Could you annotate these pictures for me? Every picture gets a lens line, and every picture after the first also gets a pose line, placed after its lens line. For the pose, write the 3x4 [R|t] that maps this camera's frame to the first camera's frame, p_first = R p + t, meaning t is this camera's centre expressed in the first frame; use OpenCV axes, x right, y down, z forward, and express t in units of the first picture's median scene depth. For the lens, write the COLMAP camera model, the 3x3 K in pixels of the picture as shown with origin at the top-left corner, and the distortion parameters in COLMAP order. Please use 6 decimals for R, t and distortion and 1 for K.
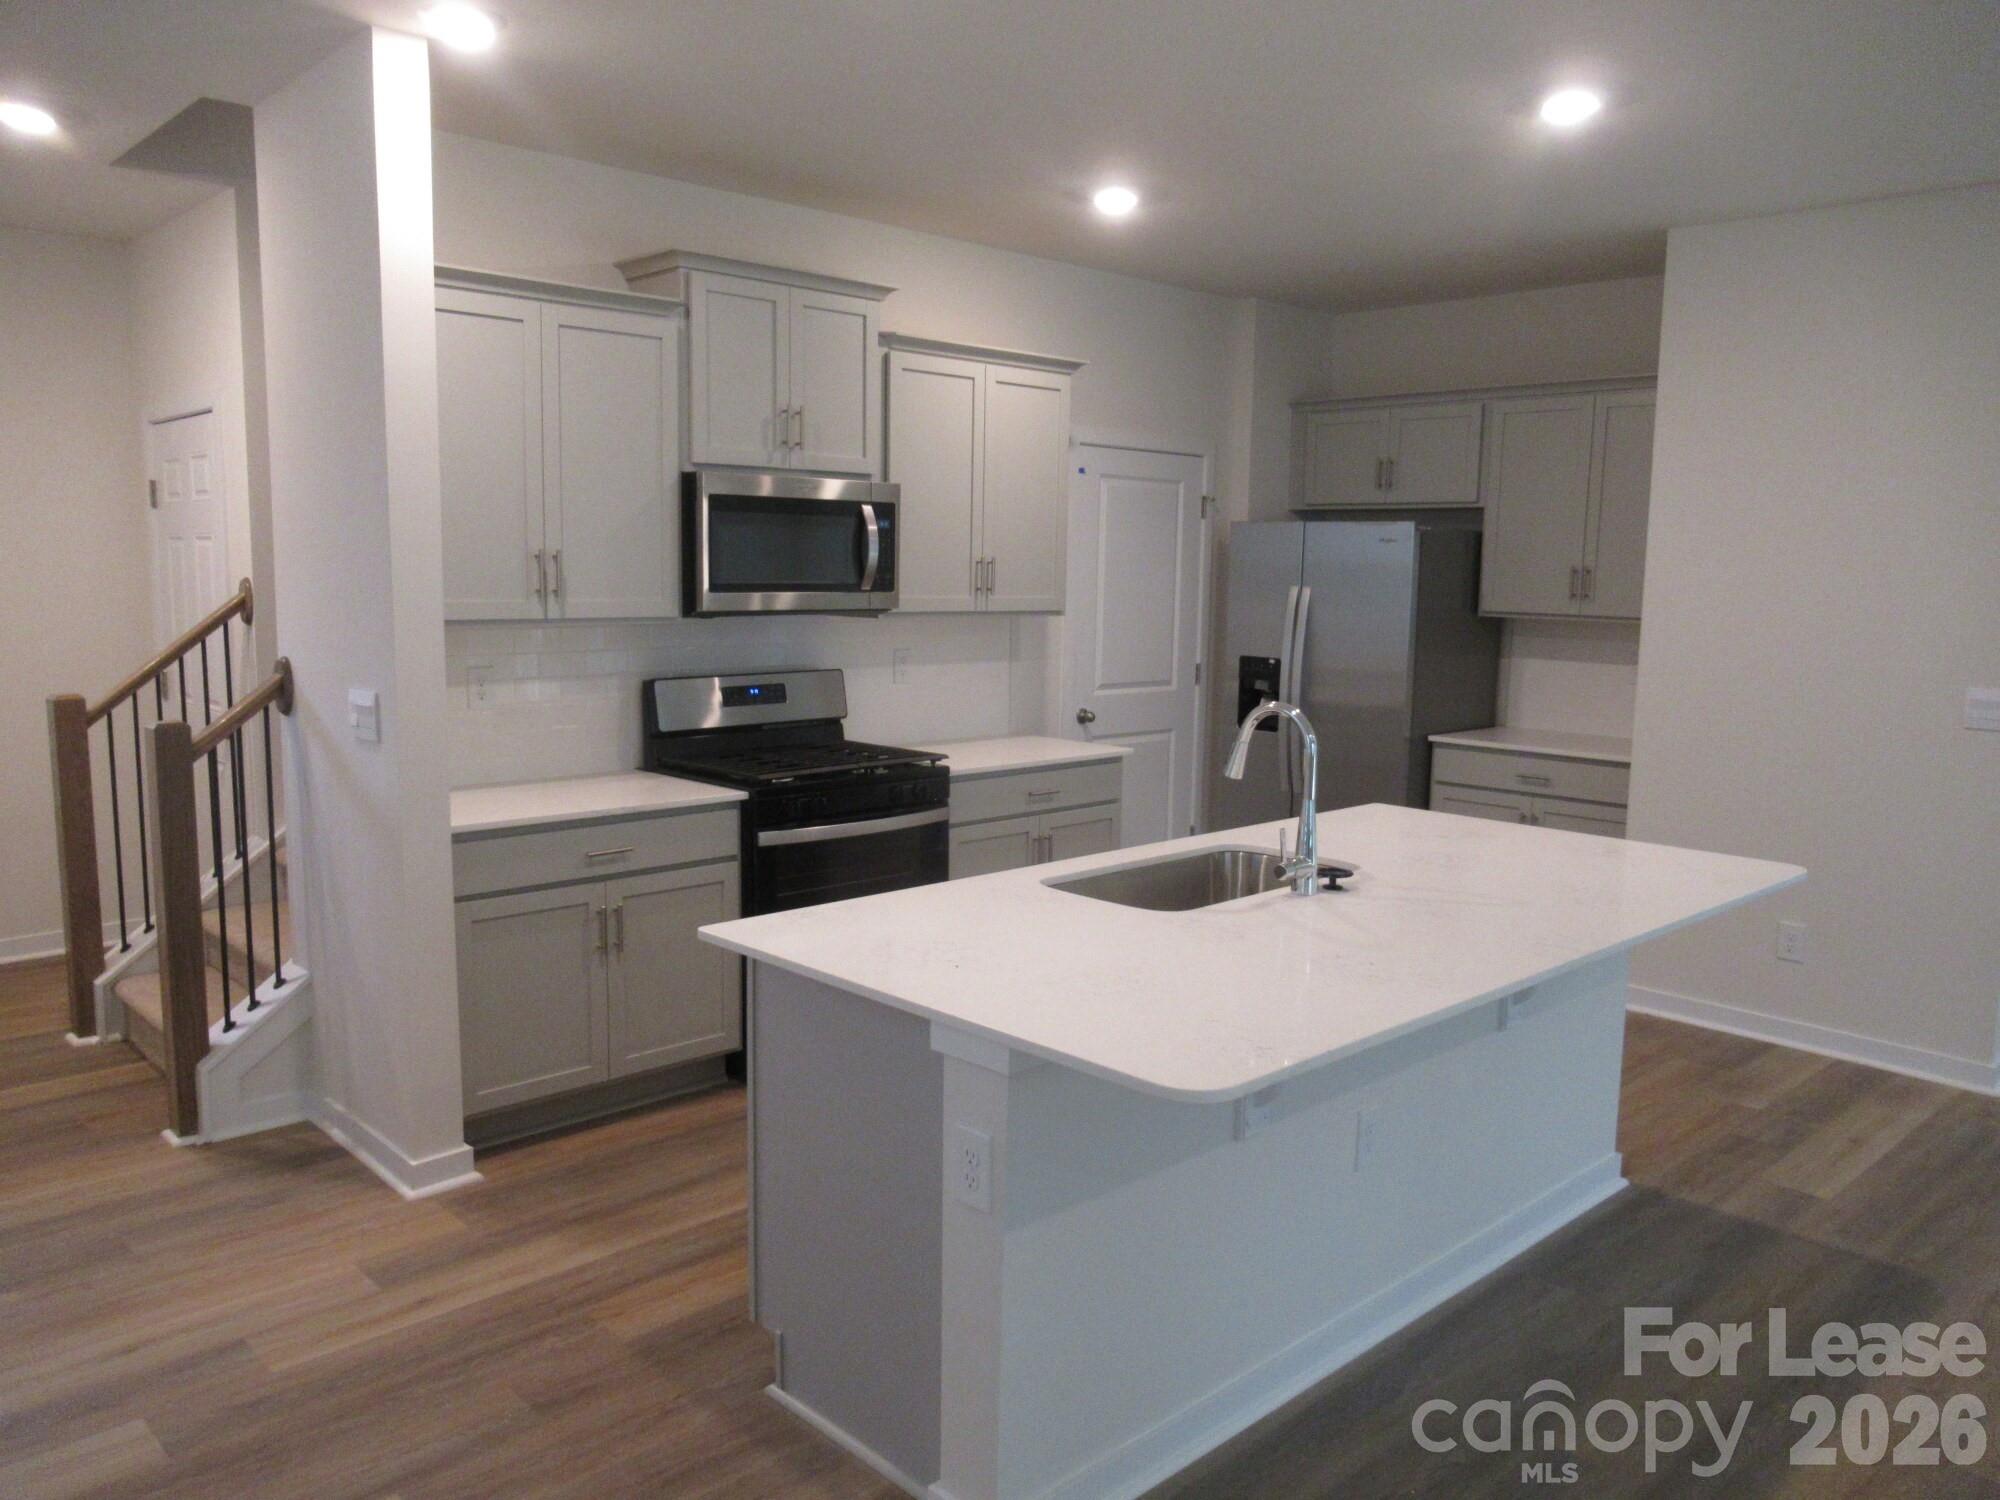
lens RADIAL K [[1500.1, 0, 997.3], [0, 1500.1, 752.4], [0, 0, 1]] dist [-0.003988, -0.003619]
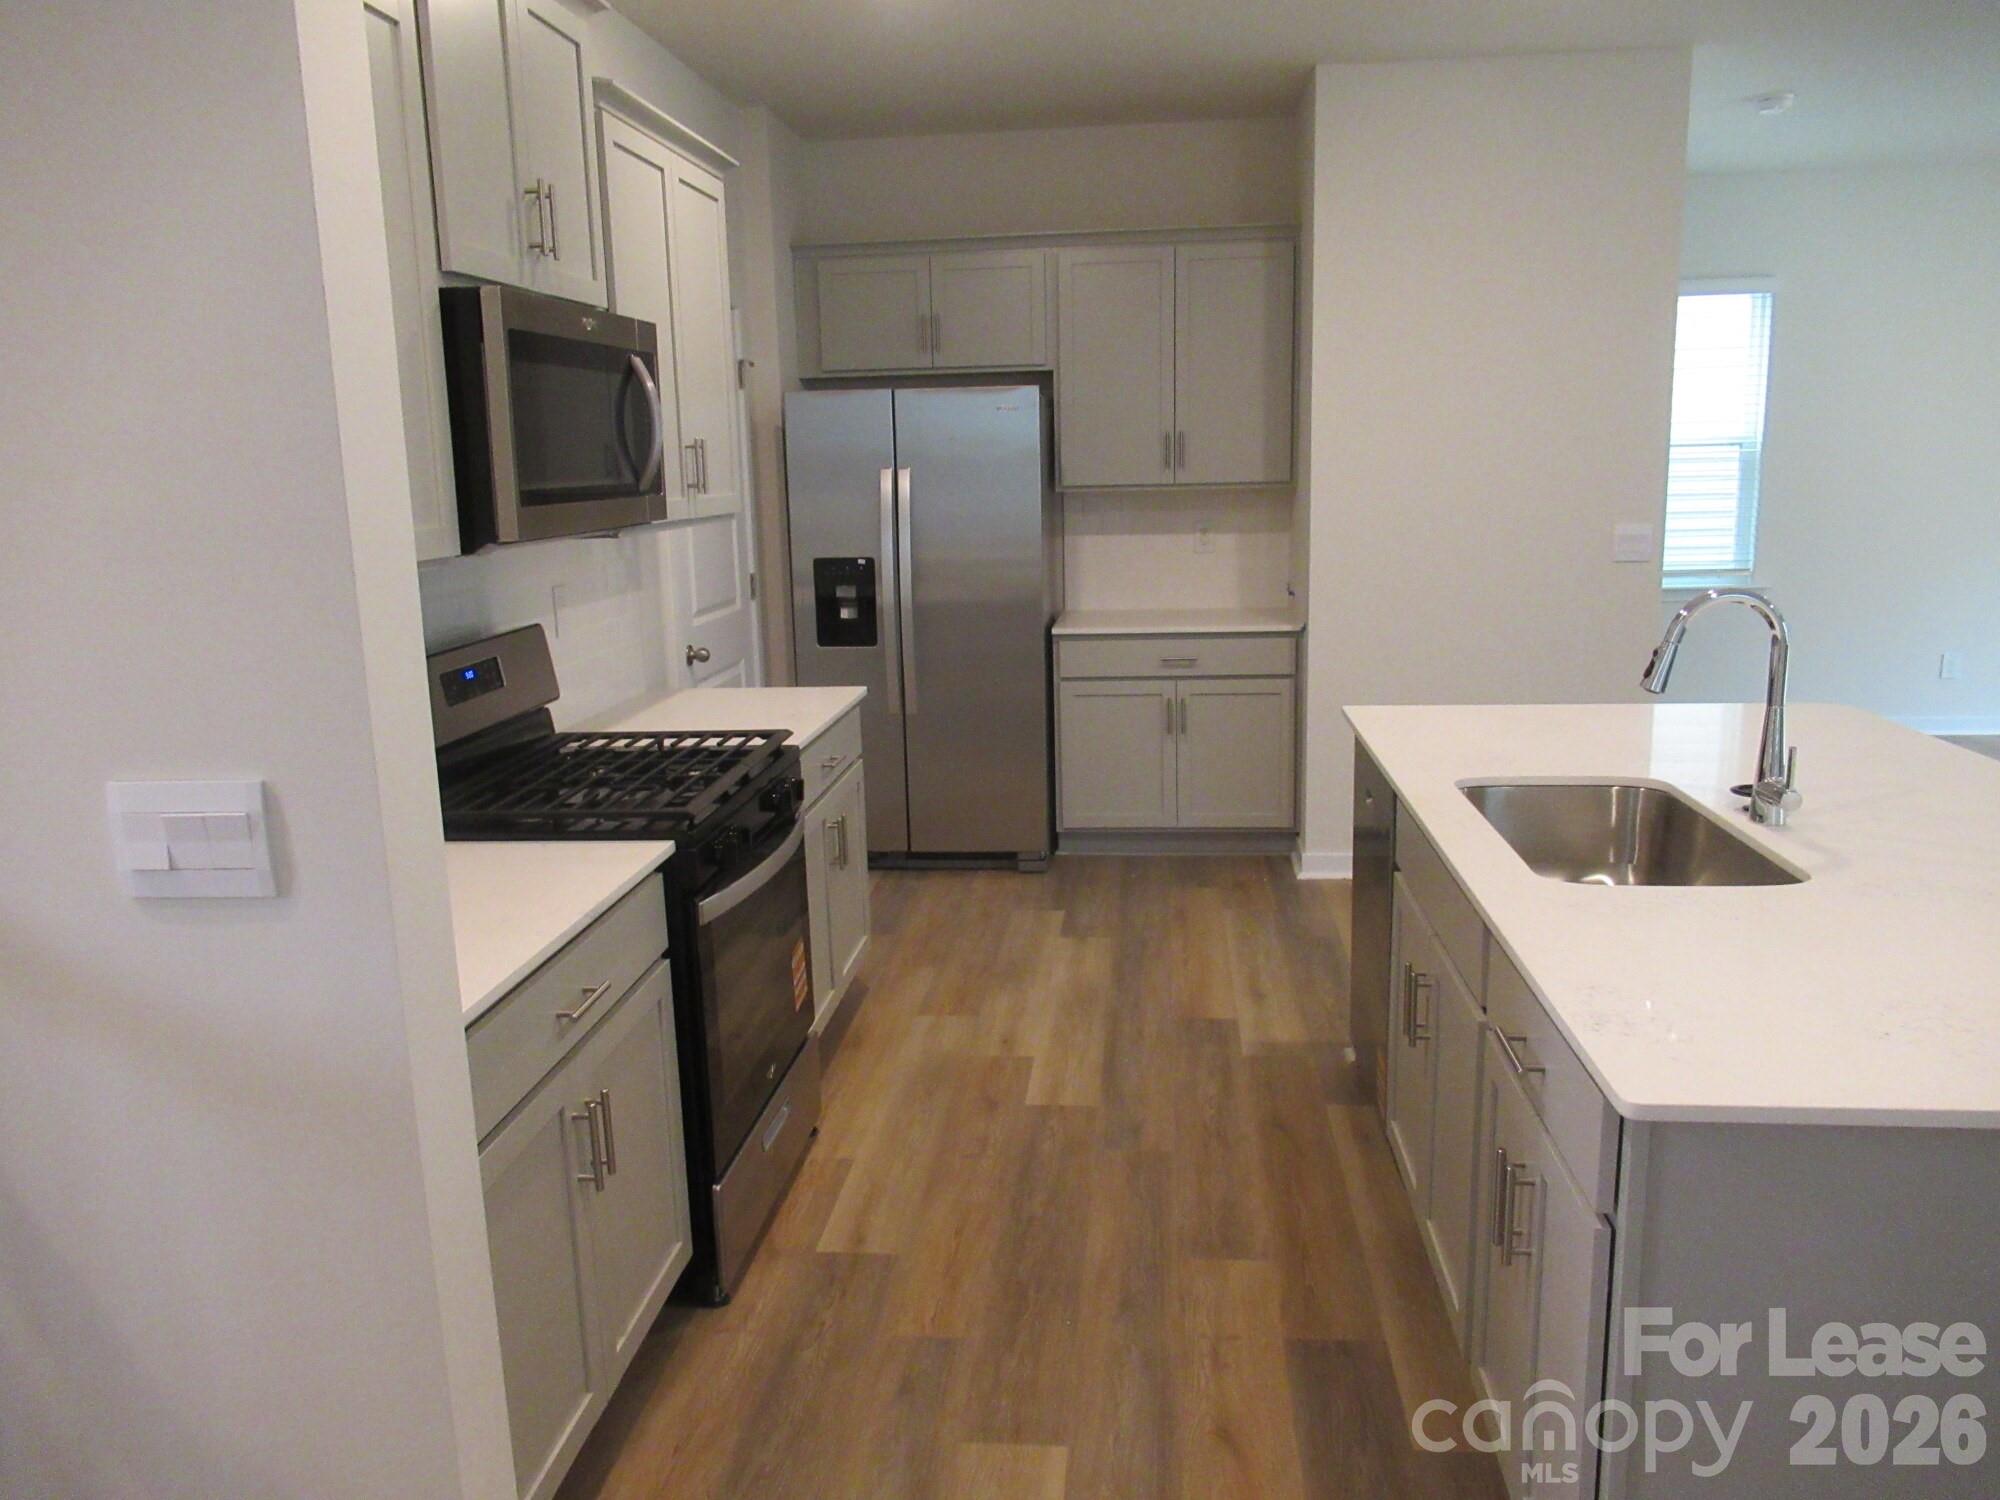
lens RADIAL K [[1500.1, 0, 1004.0], [0, 1500.1, 752.3], [0, 0, 1]] dist [-0.003988, -0.003619]
pose [[0.765297, -0.163647, 0.622527, -0.370928], [0.121434, 0.986481, 0.110038, -0.049412], [-0.632119, -0.008616, 0.774824, 0.396874]]
